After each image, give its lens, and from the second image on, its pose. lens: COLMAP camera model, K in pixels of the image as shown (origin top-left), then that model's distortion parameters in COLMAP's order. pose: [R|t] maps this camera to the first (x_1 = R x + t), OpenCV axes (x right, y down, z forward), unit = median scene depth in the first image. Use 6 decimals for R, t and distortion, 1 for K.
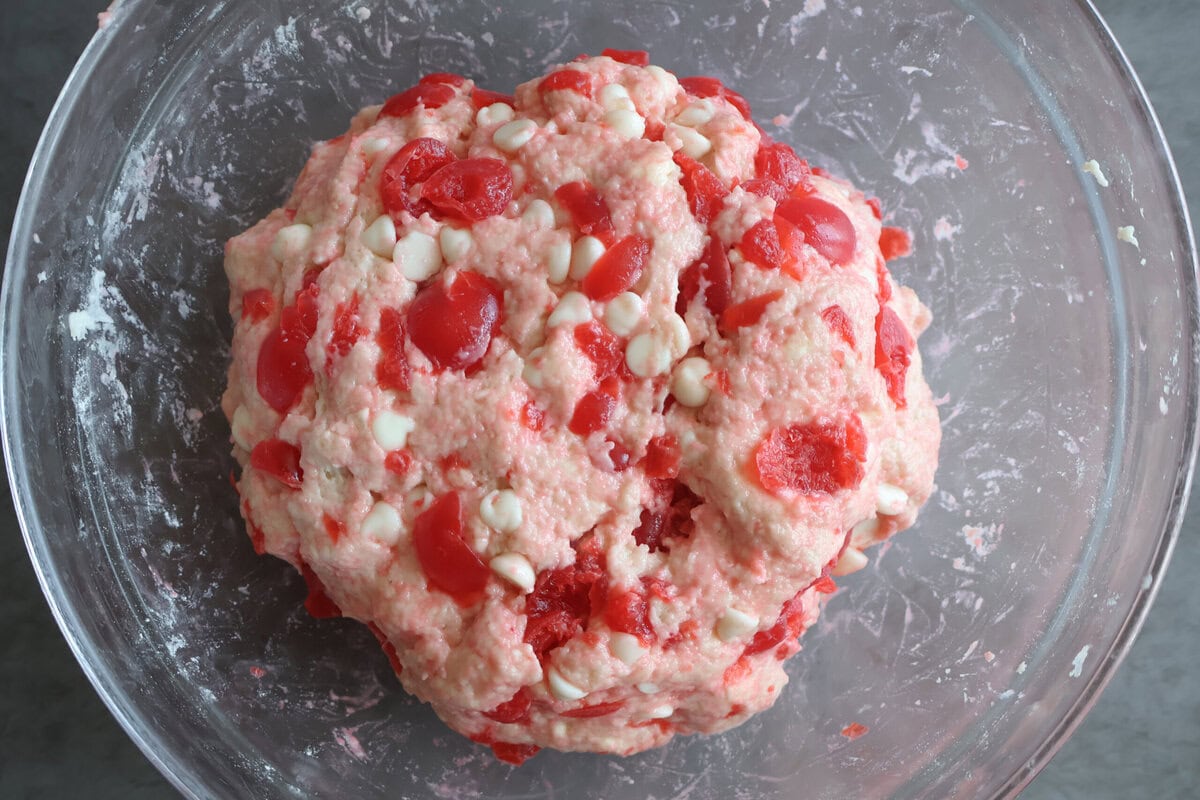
lens RADIAL K [[1287.4, 0, 599.5], [0, 1287.4, 403.3], [0, 0, 1]] dist [0.001211, 0.000000]
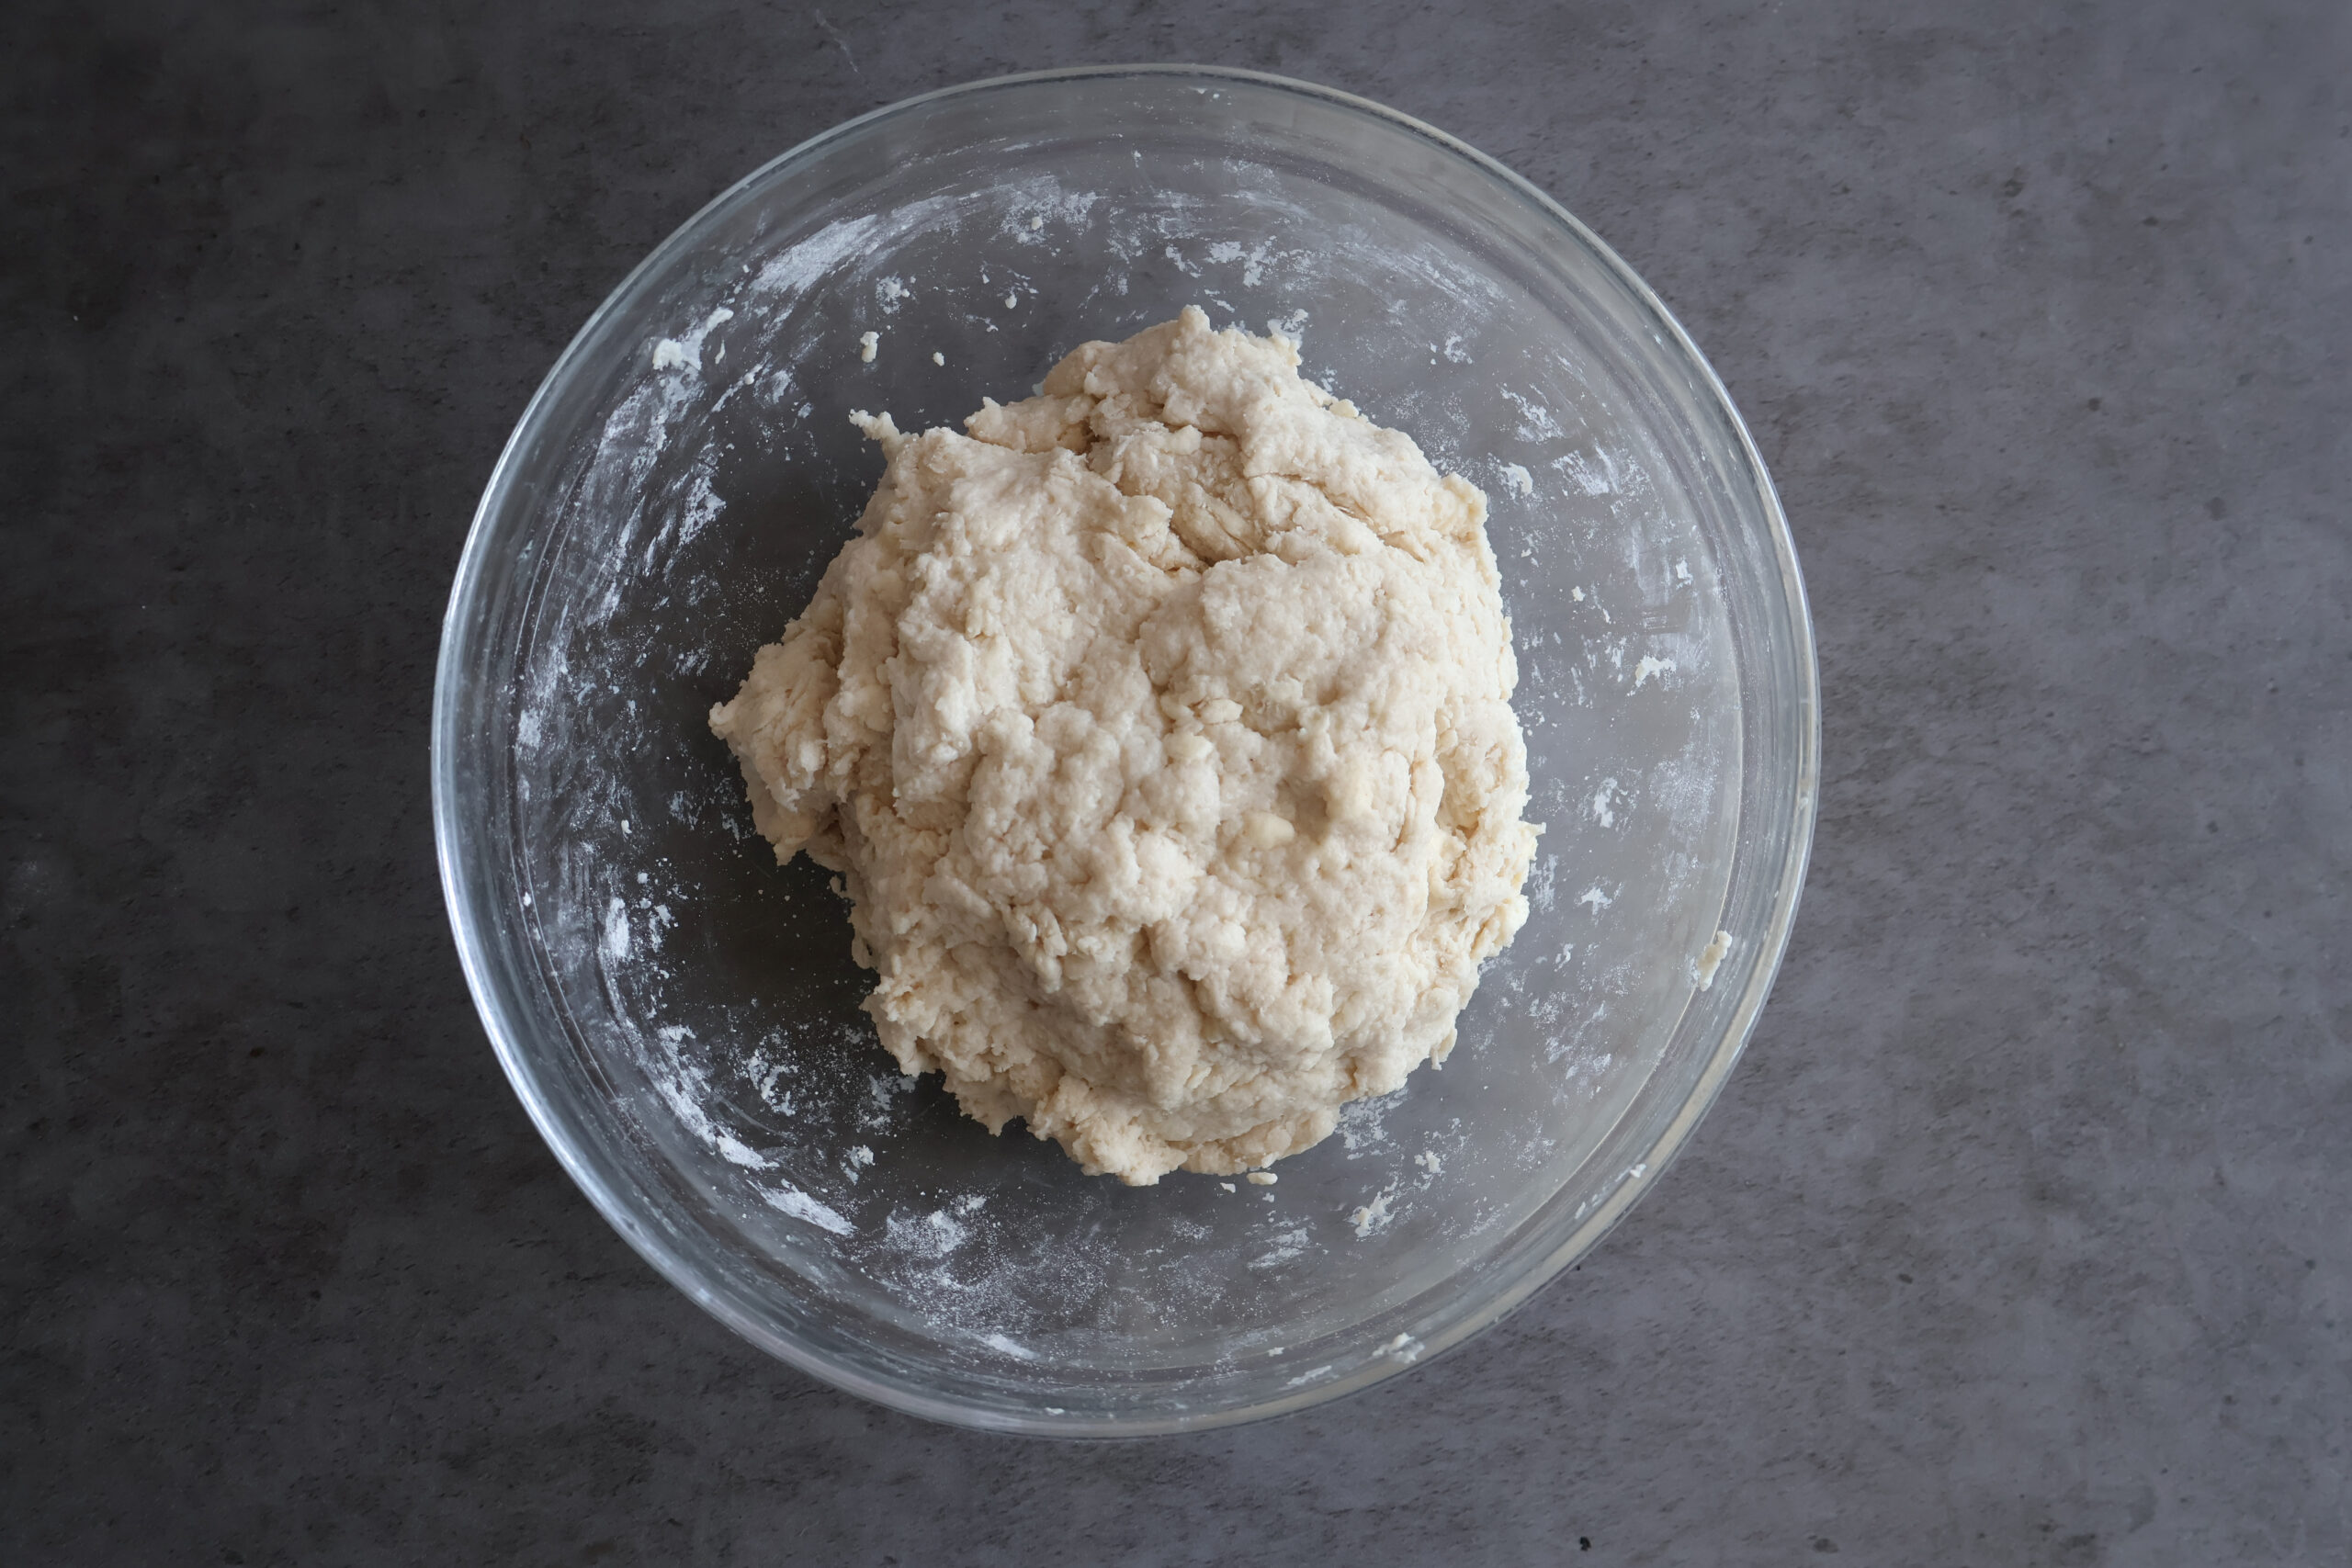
lens RADIAL K [[2483.5, 0, 1187.8], [0, 2483.5, 775.9], [0, 0, 1]] dist [-0.000256, 0.000000]
pose [[0.781838, 0.619238, -0.072623, 0.162822], [-0.613799, 0.784905, 0.084702, -0.193863], [0.109453, -0.021647, 0.993756, -0.613252]]
